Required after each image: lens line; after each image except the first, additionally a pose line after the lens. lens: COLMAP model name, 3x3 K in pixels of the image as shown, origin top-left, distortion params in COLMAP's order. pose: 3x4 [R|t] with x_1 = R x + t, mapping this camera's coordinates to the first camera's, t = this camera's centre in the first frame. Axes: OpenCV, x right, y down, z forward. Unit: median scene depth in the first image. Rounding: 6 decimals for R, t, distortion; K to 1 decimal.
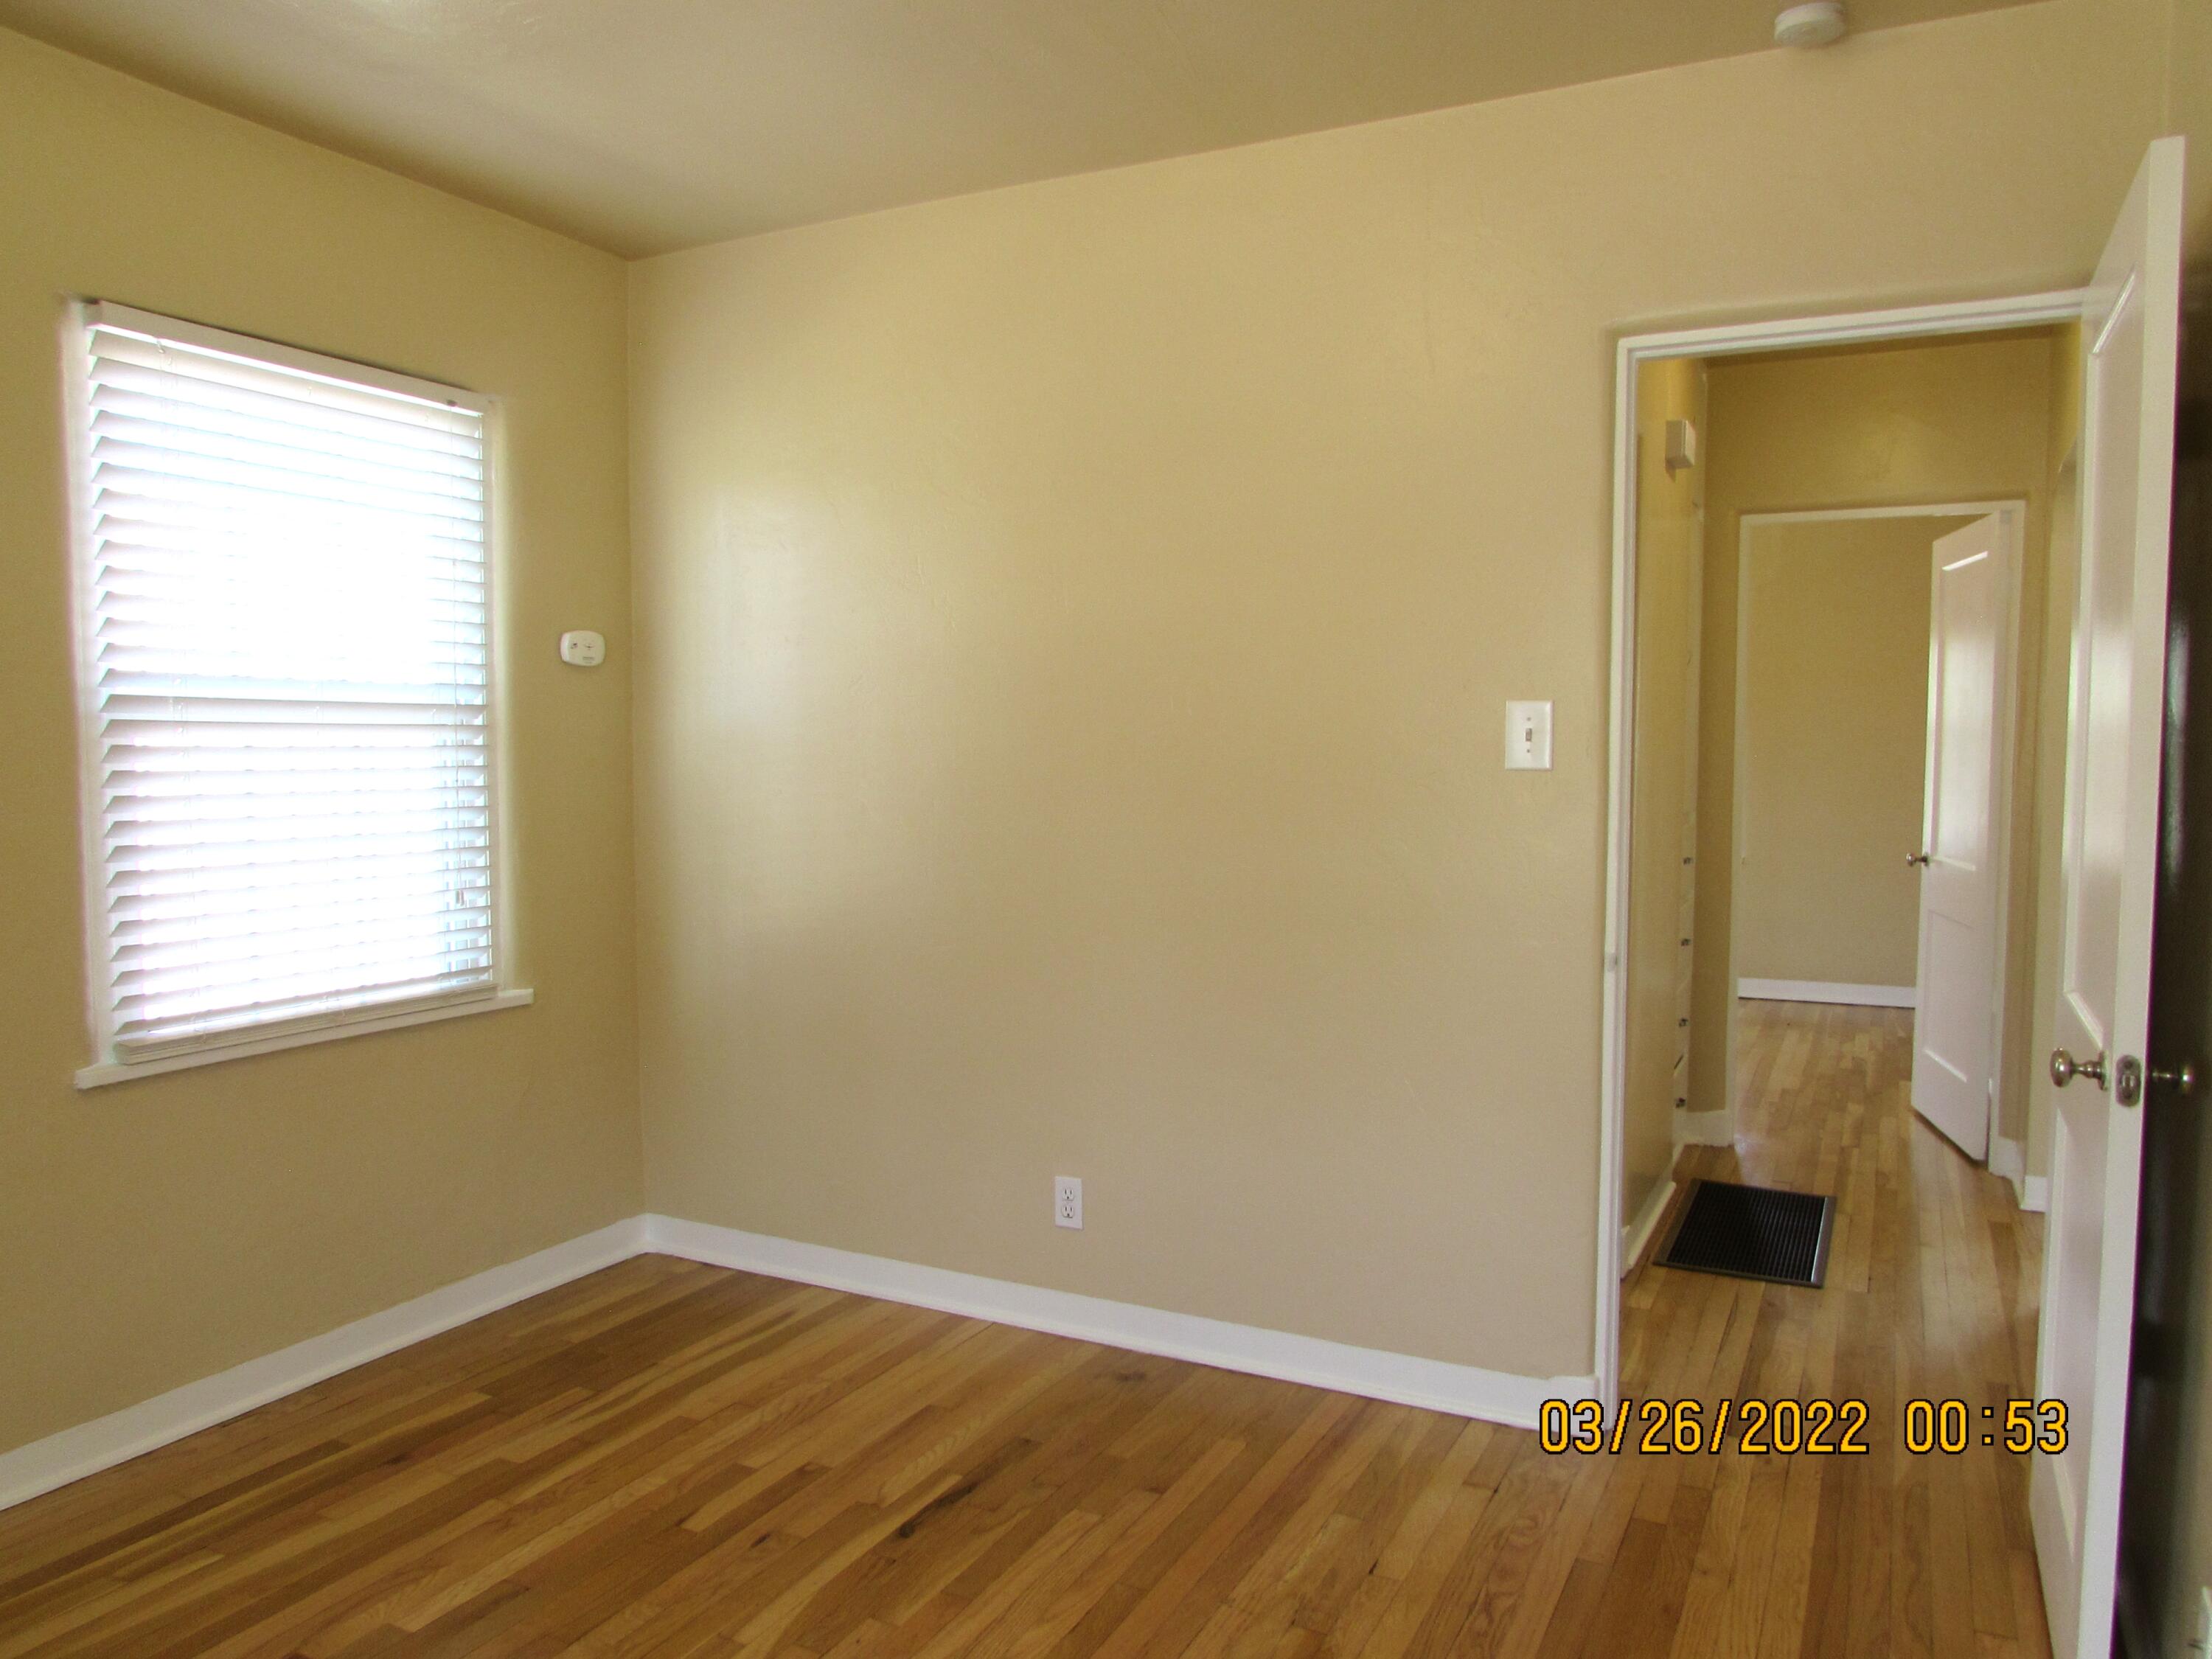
lens RADIAL K [[1539.8, 0, 1127.7], [0, 1539.8, 835.6], [0, 0, 1]] dist [-0.026846, 0.010220]
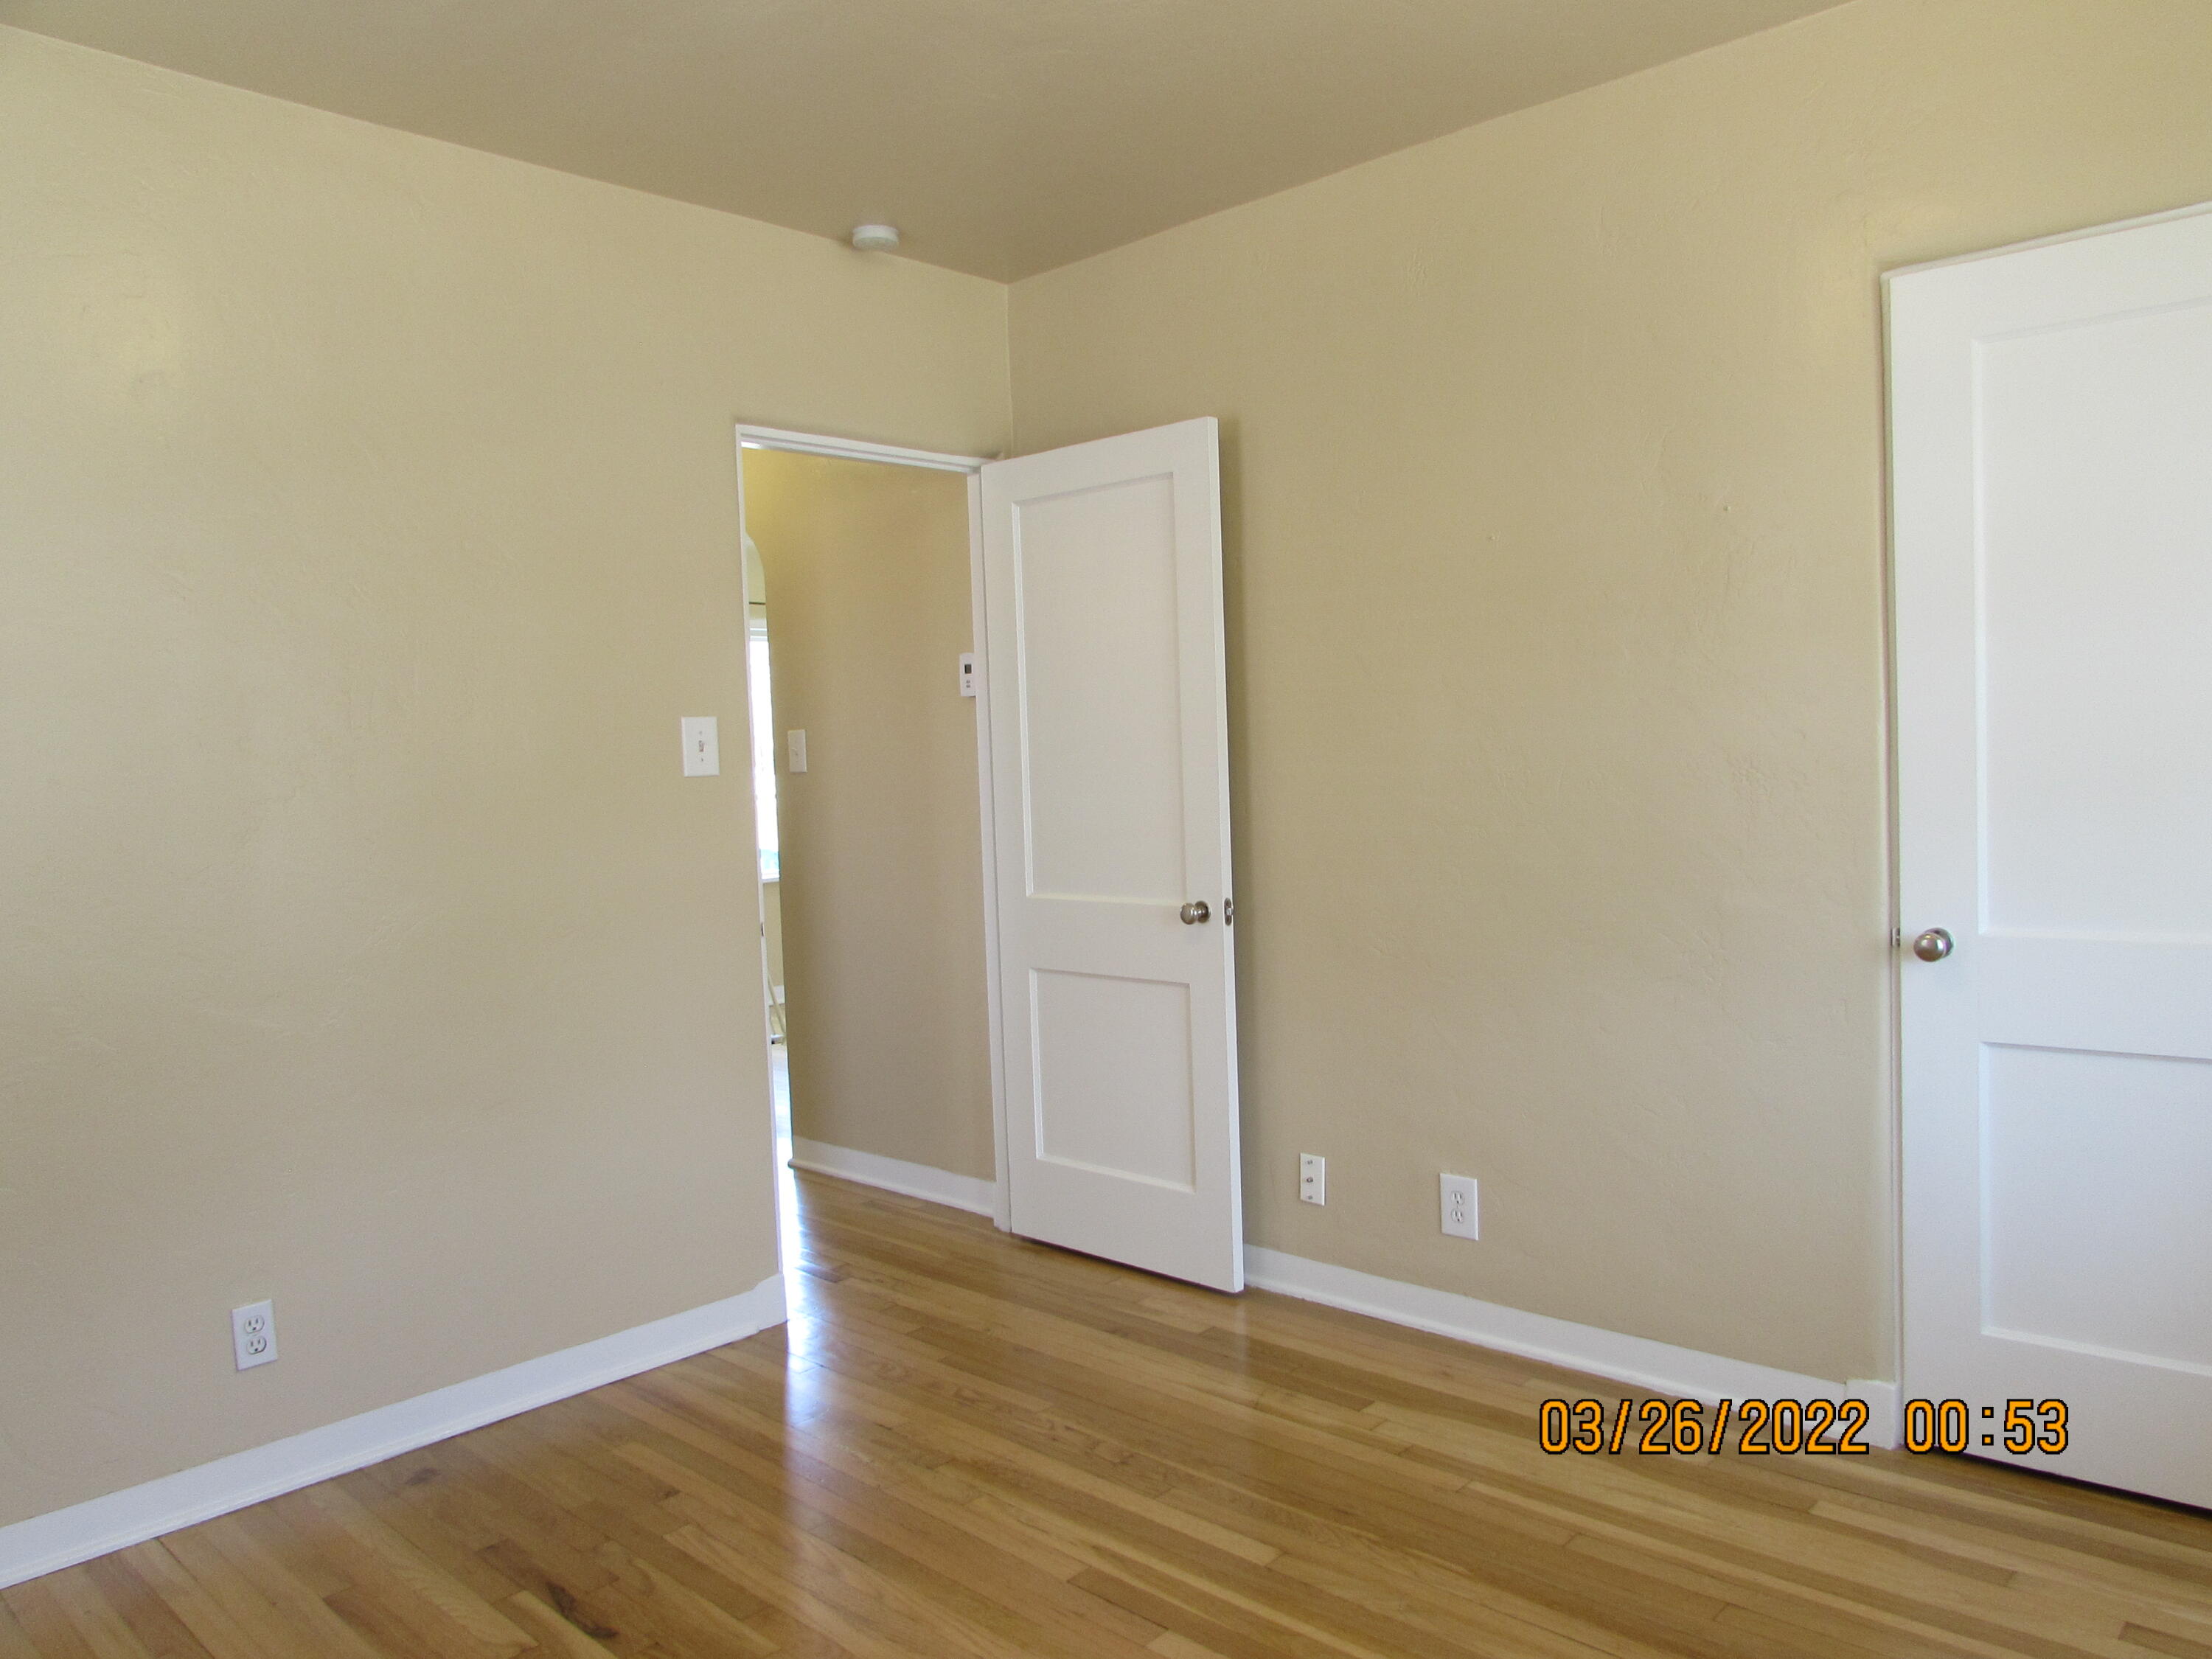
lens RADIAL K [[1539.8, 0, 1127.7], [0, 1539.8, 835.6], [0, 0, 1]] dist [-0.026846, 0.010220]
pose [[0.279876, -0.063110, 0.957960, -0.770741], [0.087983, 0.995324, 0.039867, -0.016259], [-0.955996, 0.073126, 0.284120, 0.365236]]
